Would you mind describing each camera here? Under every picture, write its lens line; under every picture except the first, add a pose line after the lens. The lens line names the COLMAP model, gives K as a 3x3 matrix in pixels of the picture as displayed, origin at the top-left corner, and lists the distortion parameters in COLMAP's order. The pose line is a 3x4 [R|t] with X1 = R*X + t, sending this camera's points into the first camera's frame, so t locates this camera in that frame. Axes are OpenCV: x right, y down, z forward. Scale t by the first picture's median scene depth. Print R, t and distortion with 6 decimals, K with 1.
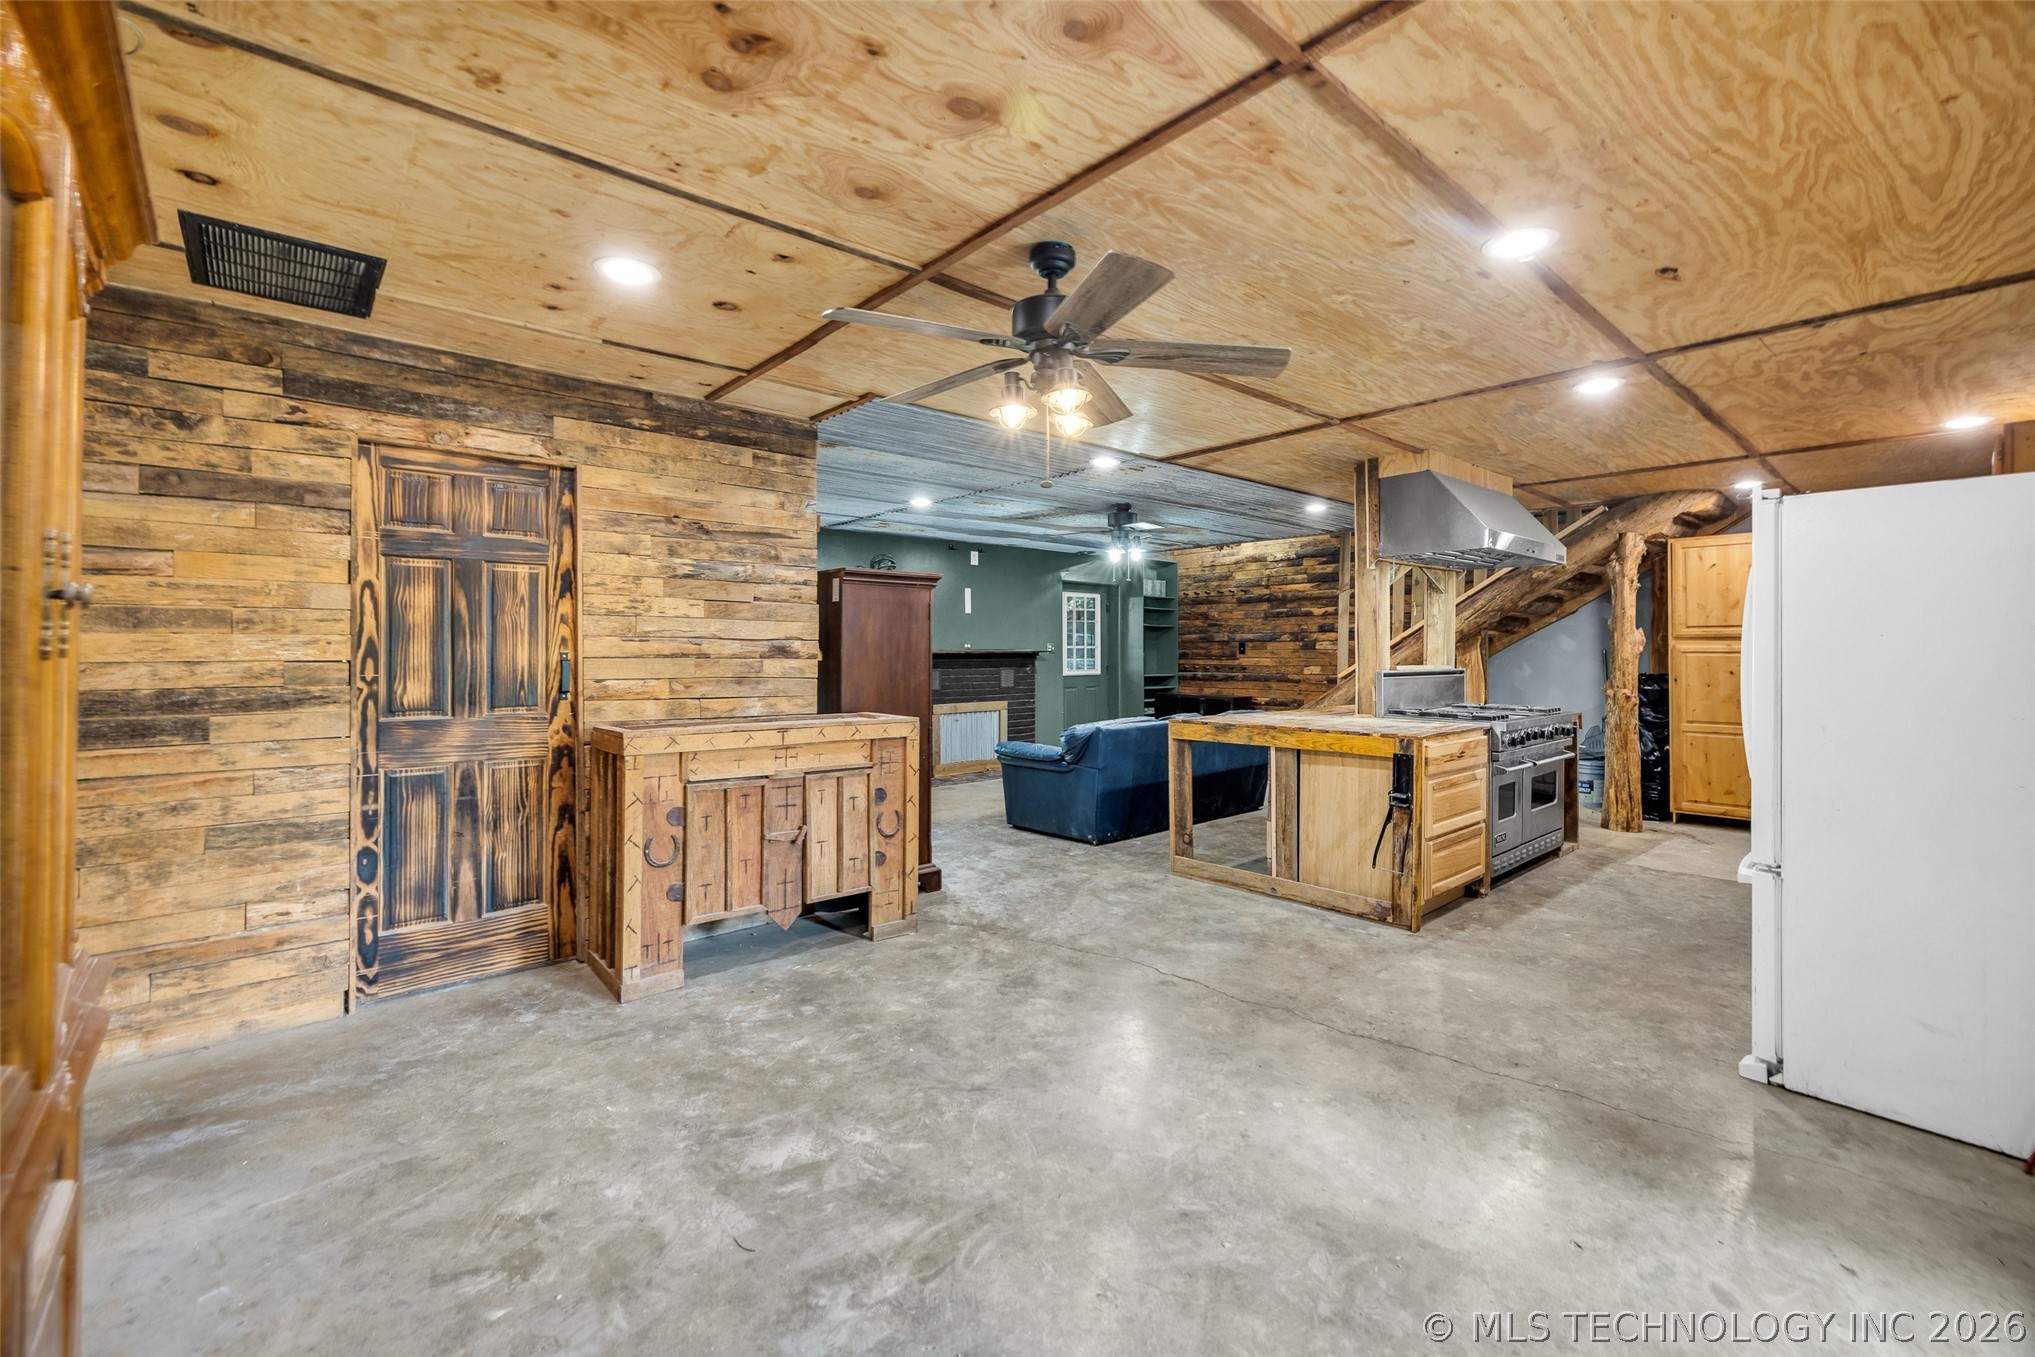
lens RADIAL K [[850.9, 0, 1015.1], [0, 850.9, 647.0], [0, 0, 1]] dist [-0.002082, -0.000185]
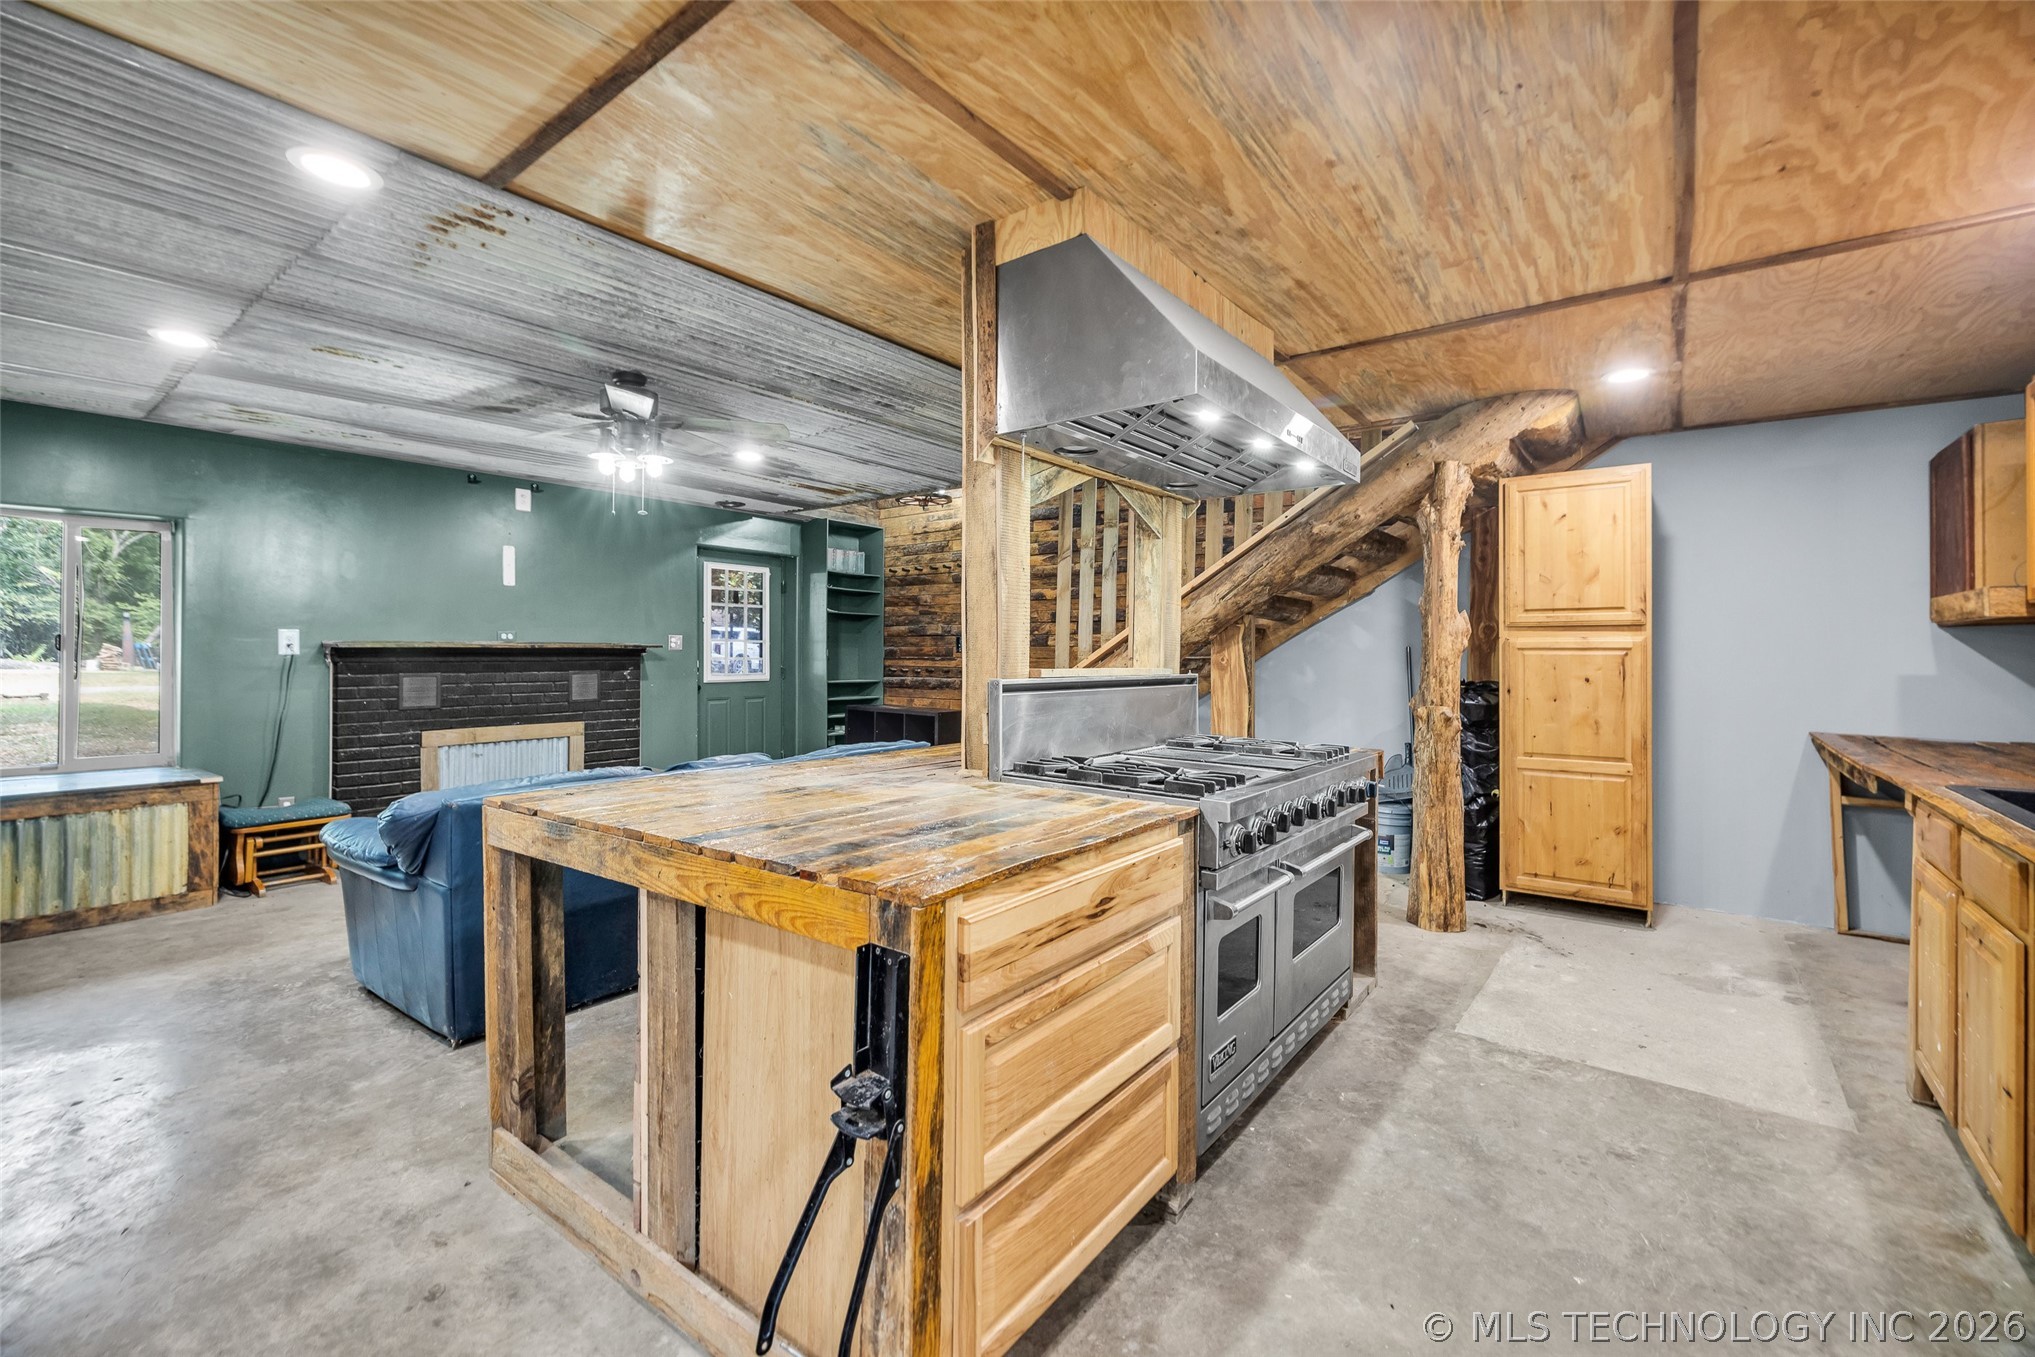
lens RADIAL K [[856.9, 0, 1017.7], [0, 856.9, 650.3], [0, 0, 1]] dist [-0.001244, -0.000104]
pose [[0.981261, 0.005359, 0.192610, 0.438579], [-0.005537, 0.999985, 0.000390, 0.014591], [-0.192605, -0.001449, 0.981275, 0.672553]]
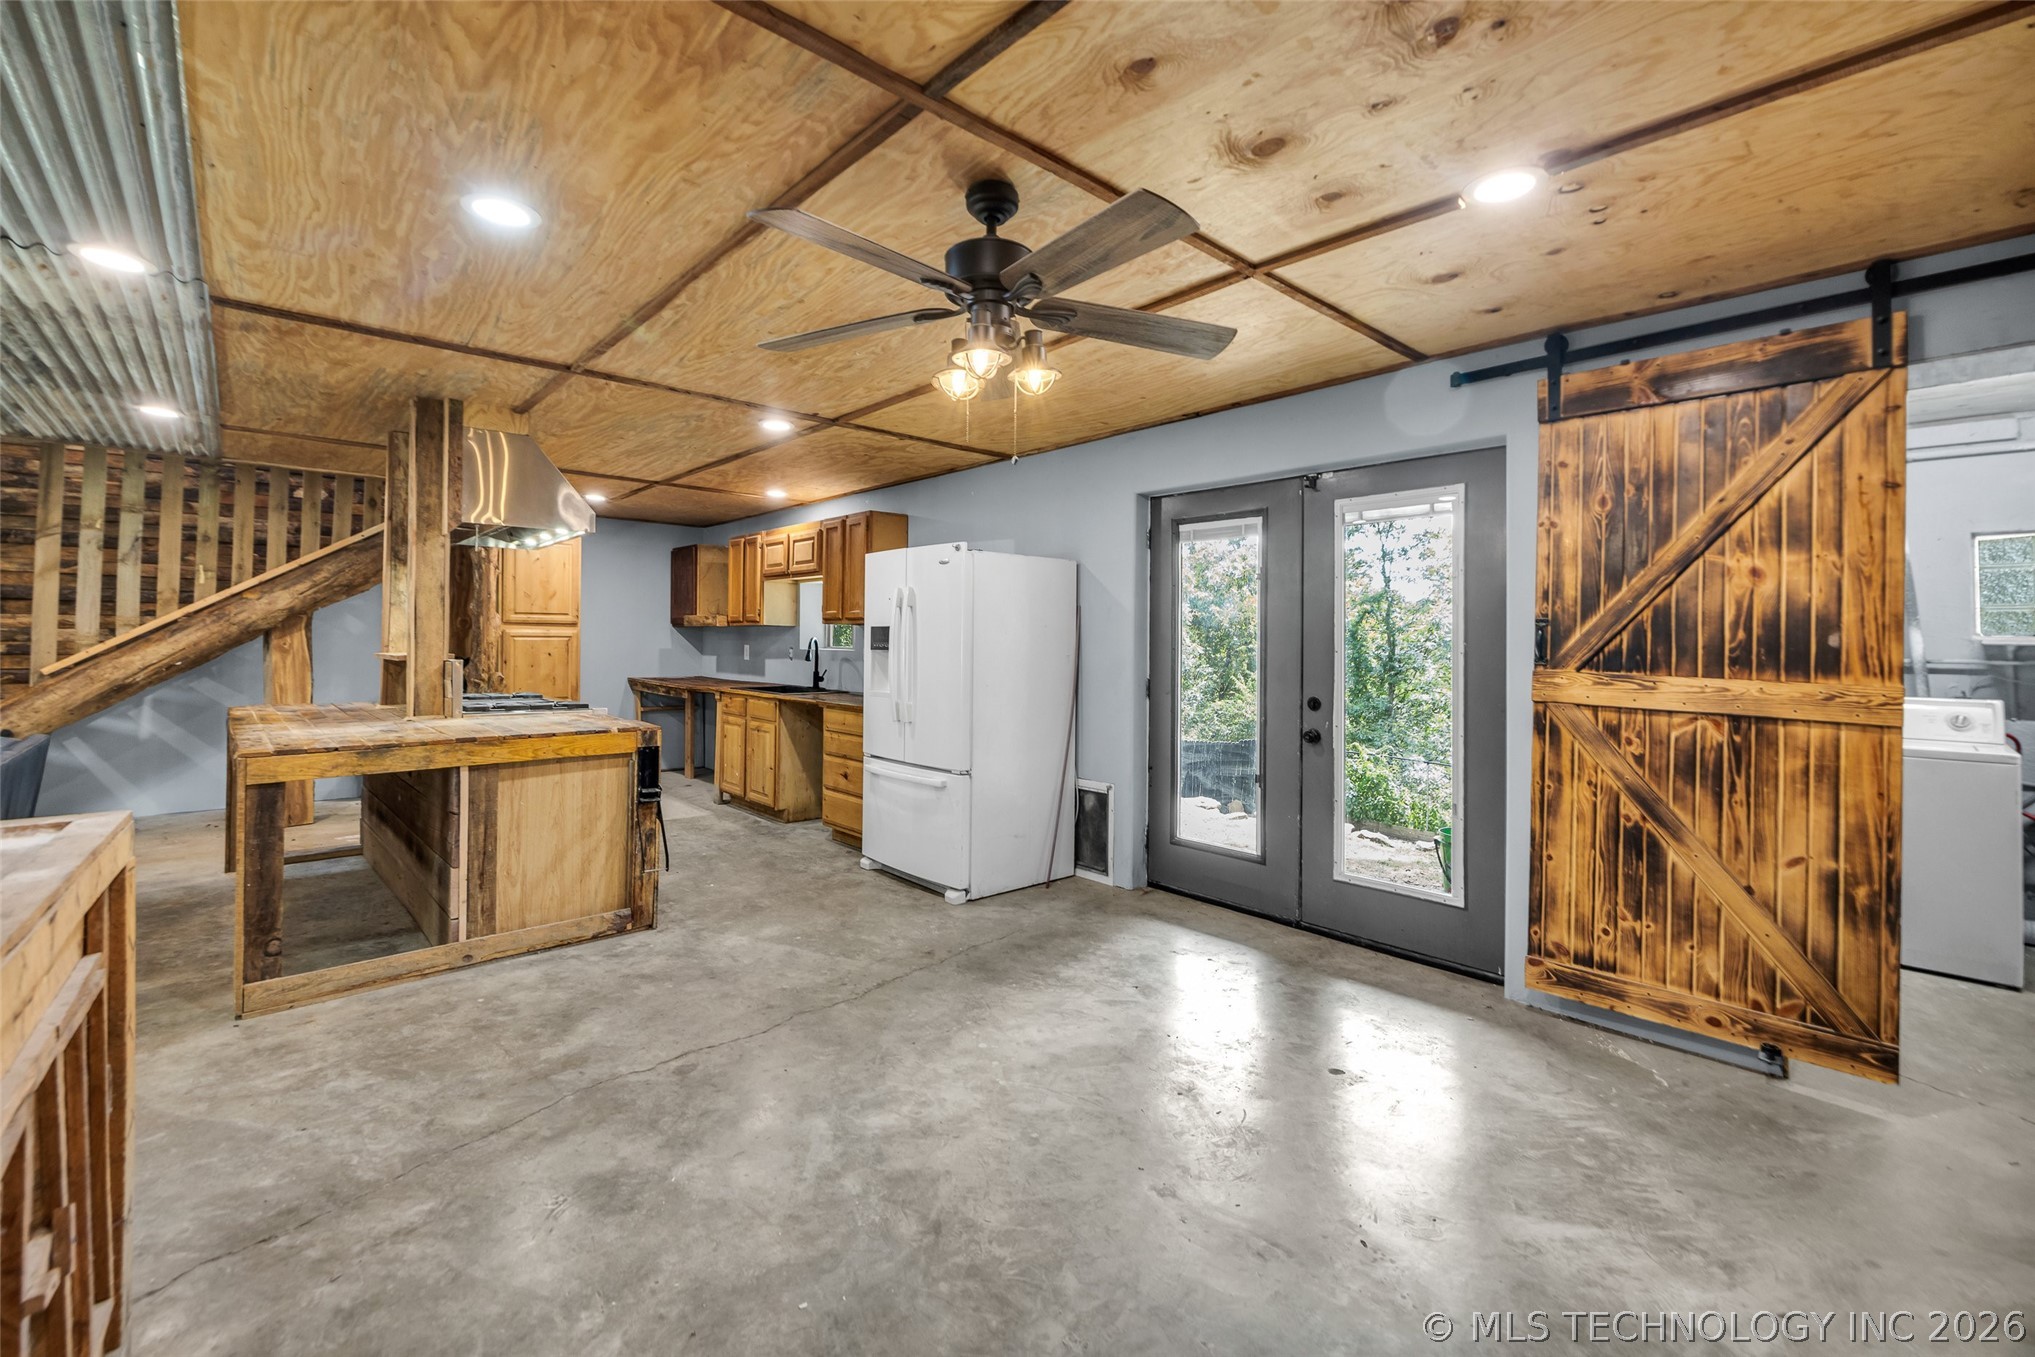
lens RADIAL K [[859.4, 0, 1016.1], [0, 859.4, 628.3], [0, 0, 1]] dist [-0.001111, -0.000577]
pose [[-0.015793, 0.010495, 0.999820, -0.509973], [-0.015211, 0.999827, -0.010735, -0.002863], [-0.999760, -0.015377, -0.015631, 0.595711]]
